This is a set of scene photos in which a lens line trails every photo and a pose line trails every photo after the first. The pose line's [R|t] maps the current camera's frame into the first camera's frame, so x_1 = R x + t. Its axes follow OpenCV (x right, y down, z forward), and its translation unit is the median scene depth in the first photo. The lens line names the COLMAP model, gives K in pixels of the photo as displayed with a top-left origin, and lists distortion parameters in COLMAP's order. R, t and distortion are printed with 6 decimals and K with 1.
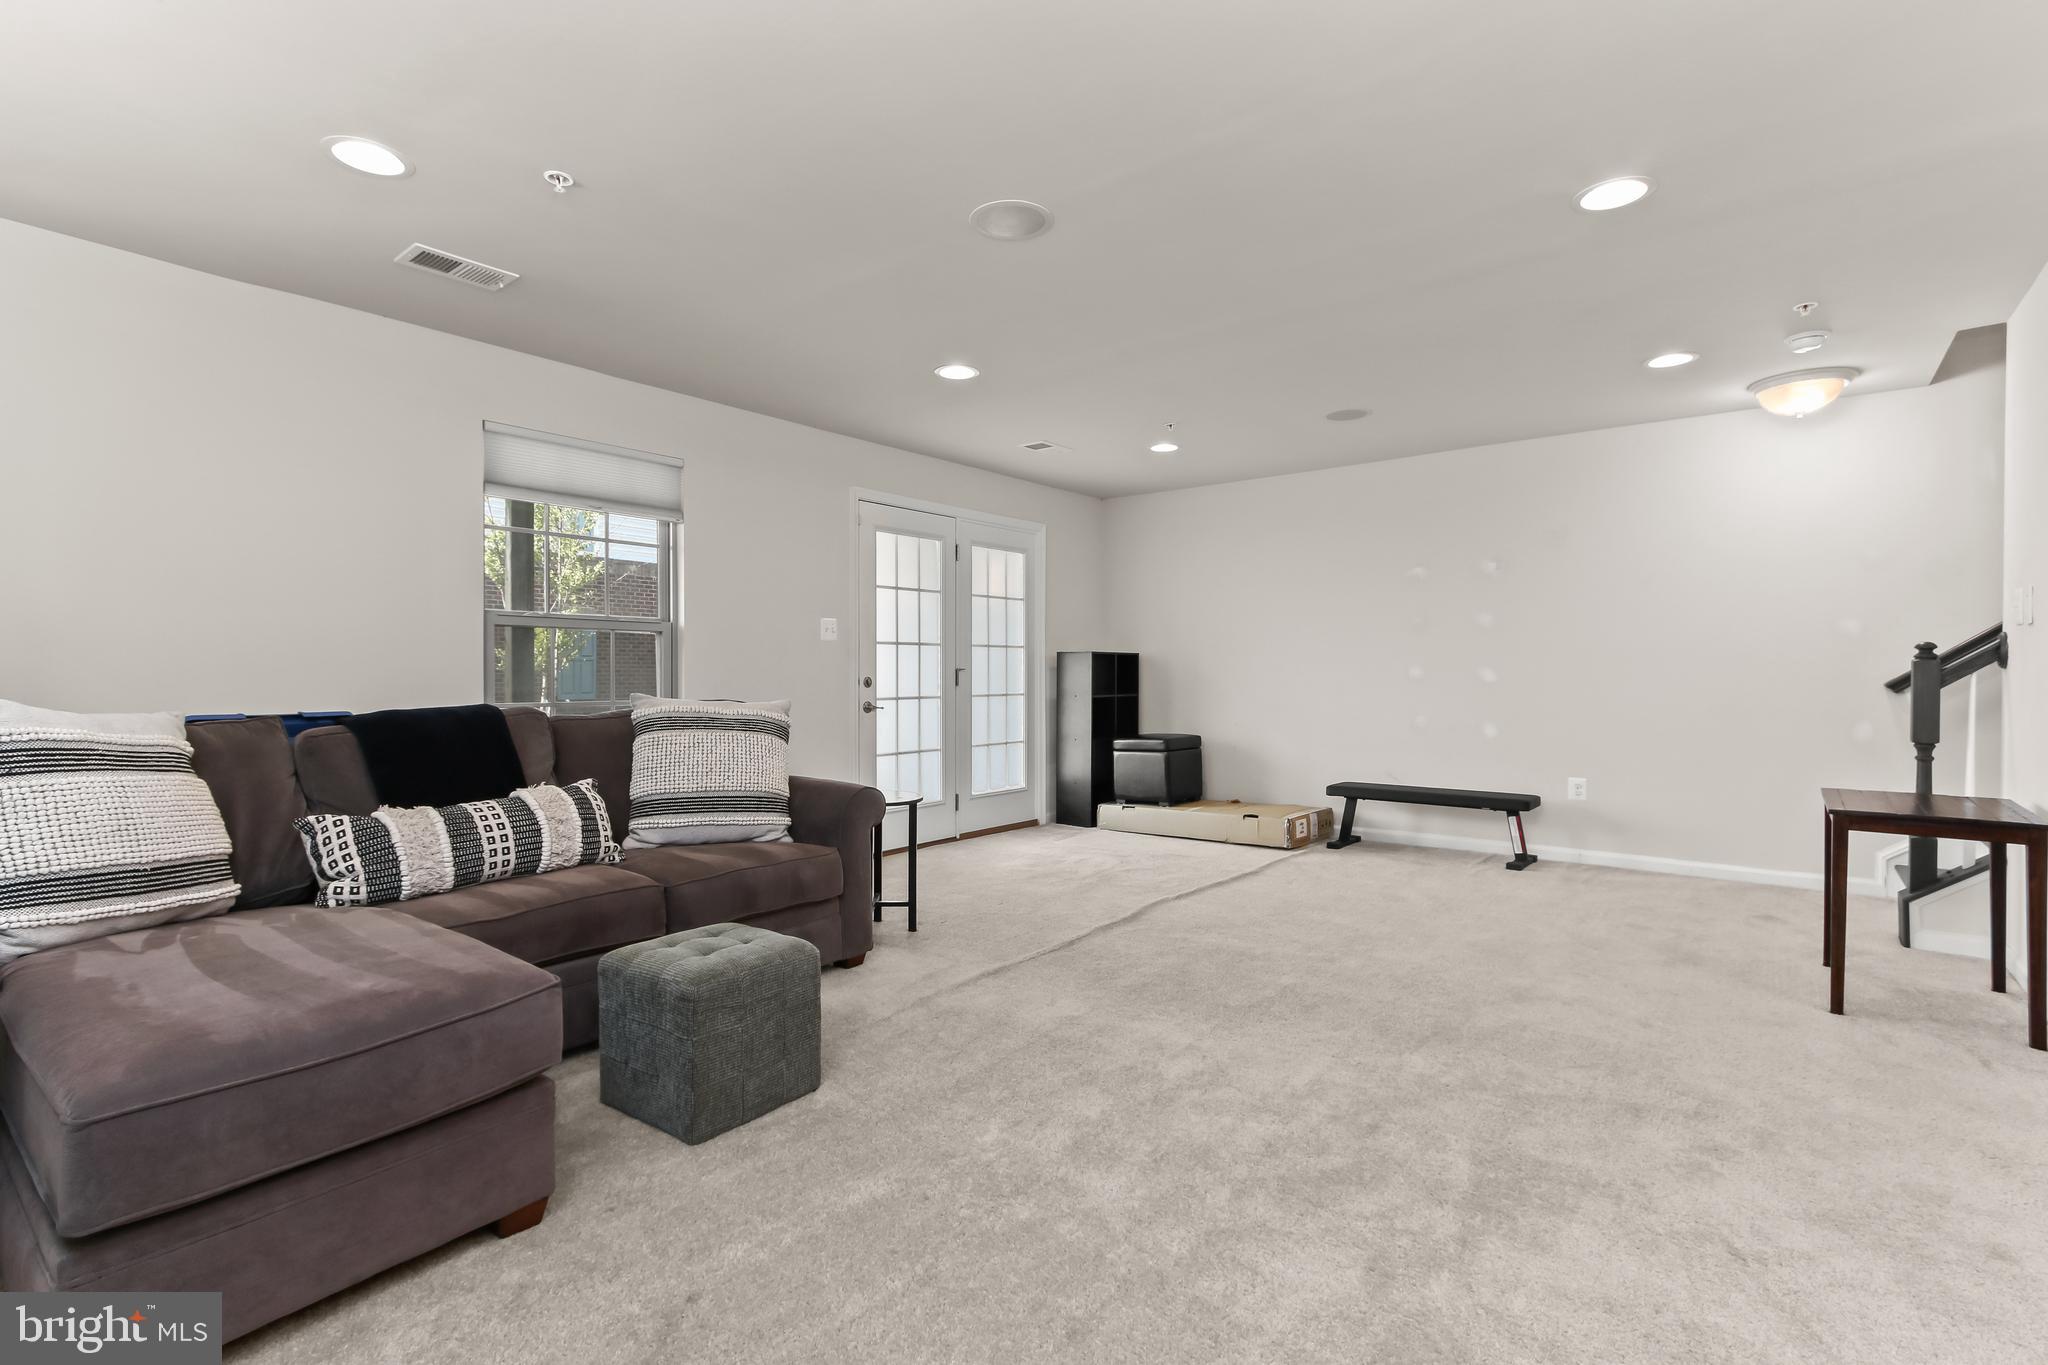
lens RADIAL K [[951.2, 0, 1024.0], [0, 951.2, 682.5], [0, 0, 1]] dist [-0.000953, -0.000031]
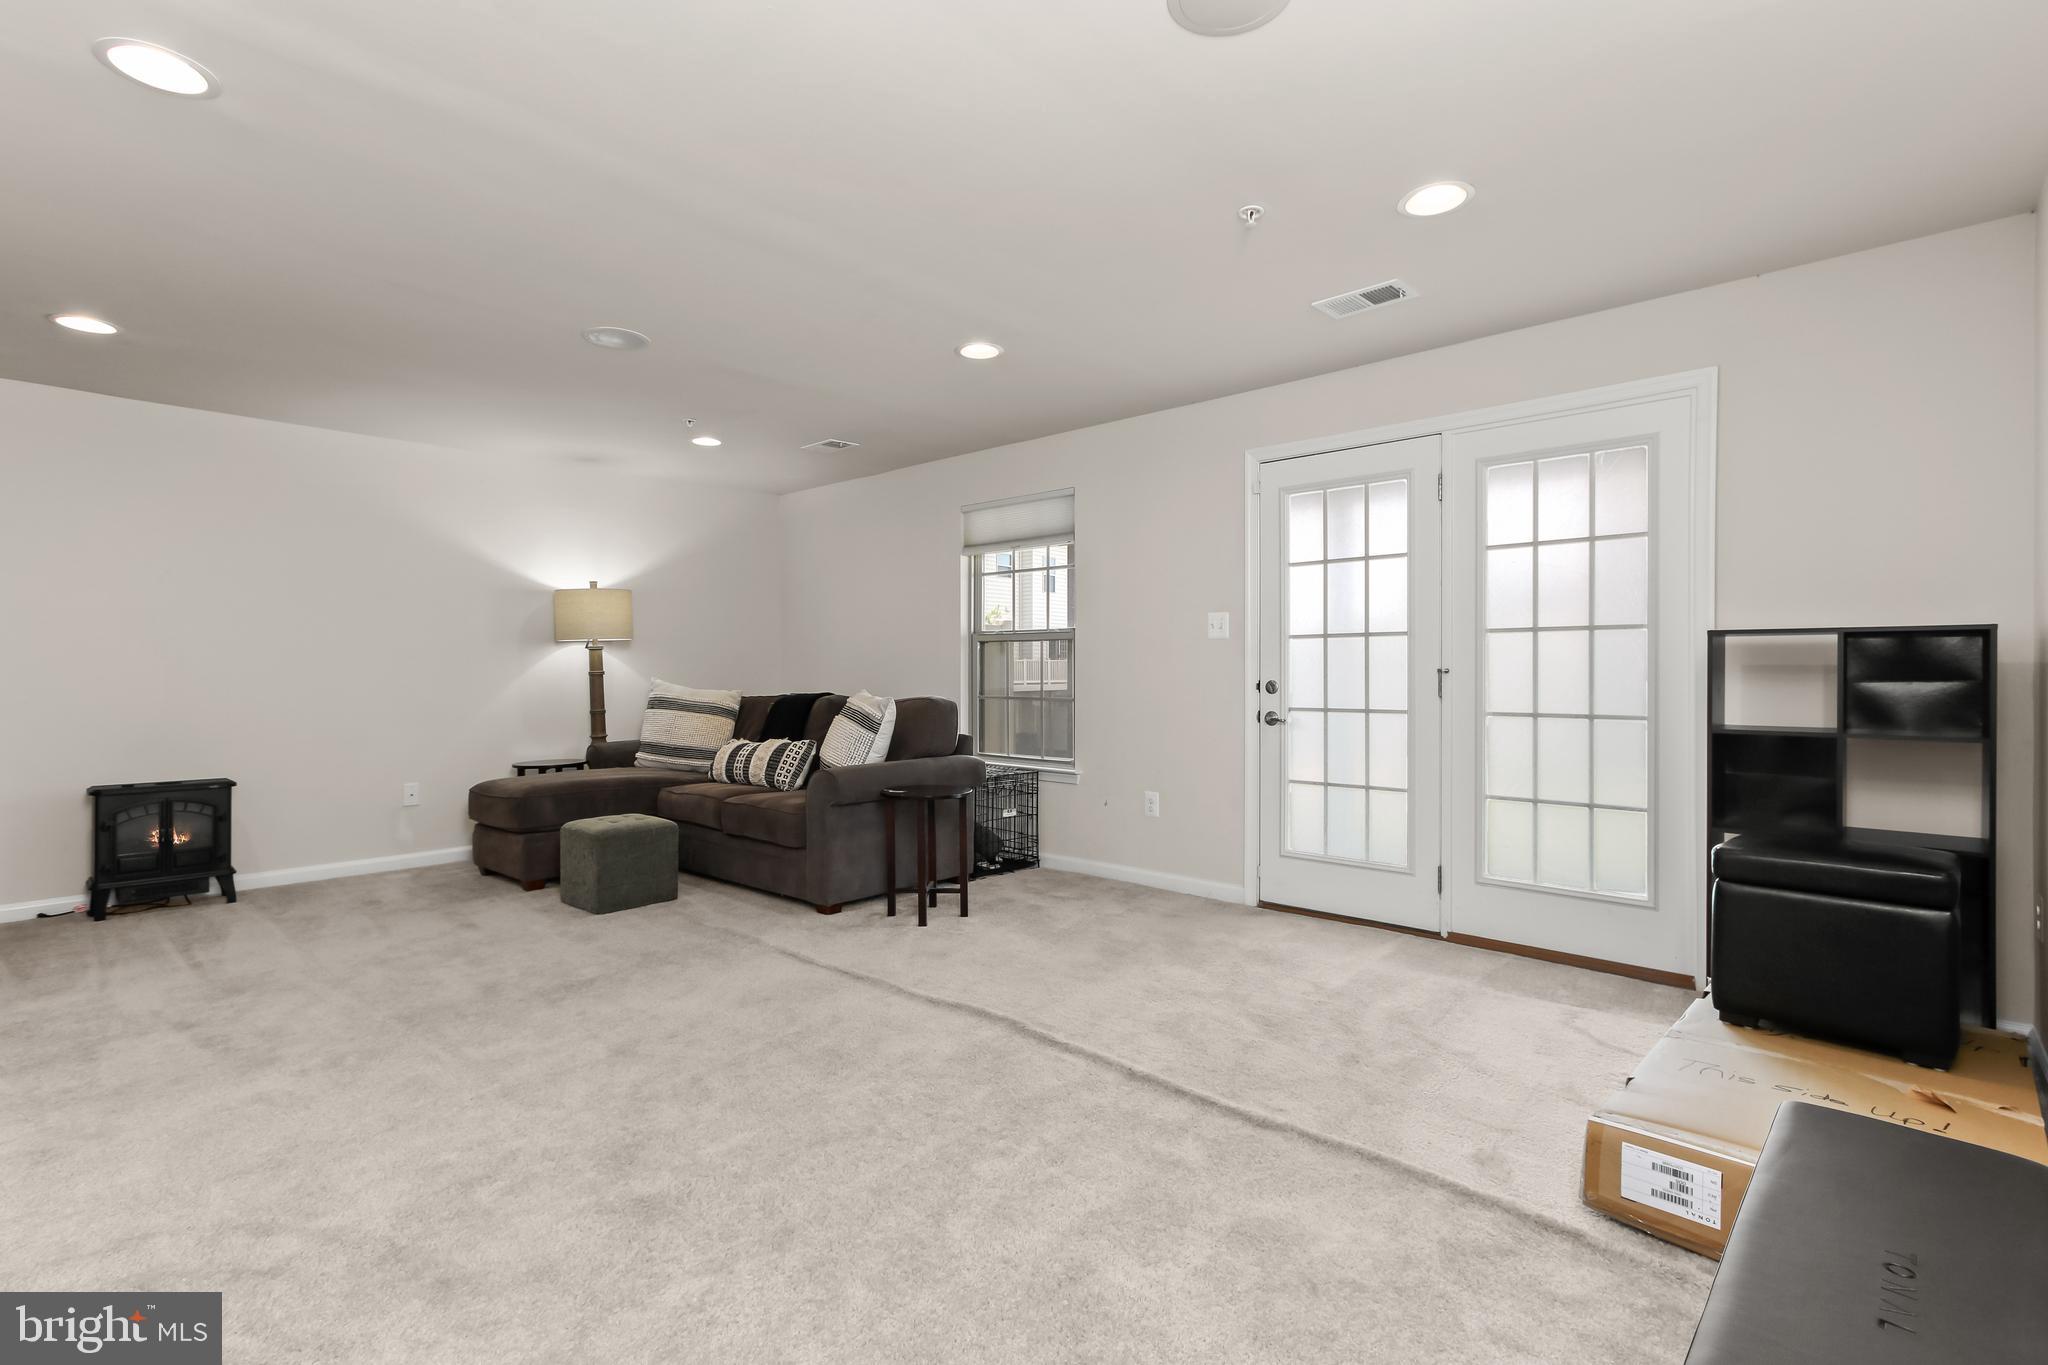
lens RADIAL K [[951.2, 0, 1024.0], [0, 951.2, 682.5], [0, 0, 1]] dist [-0.000953, -0.000031]
pose [[-0.088814, 0.010232, -0.995996, 0.633891], [-0.008899, 0.999899, 0.011066, -0.010744], [0.996008, 0.009846, -0.088714, 0.846108]]
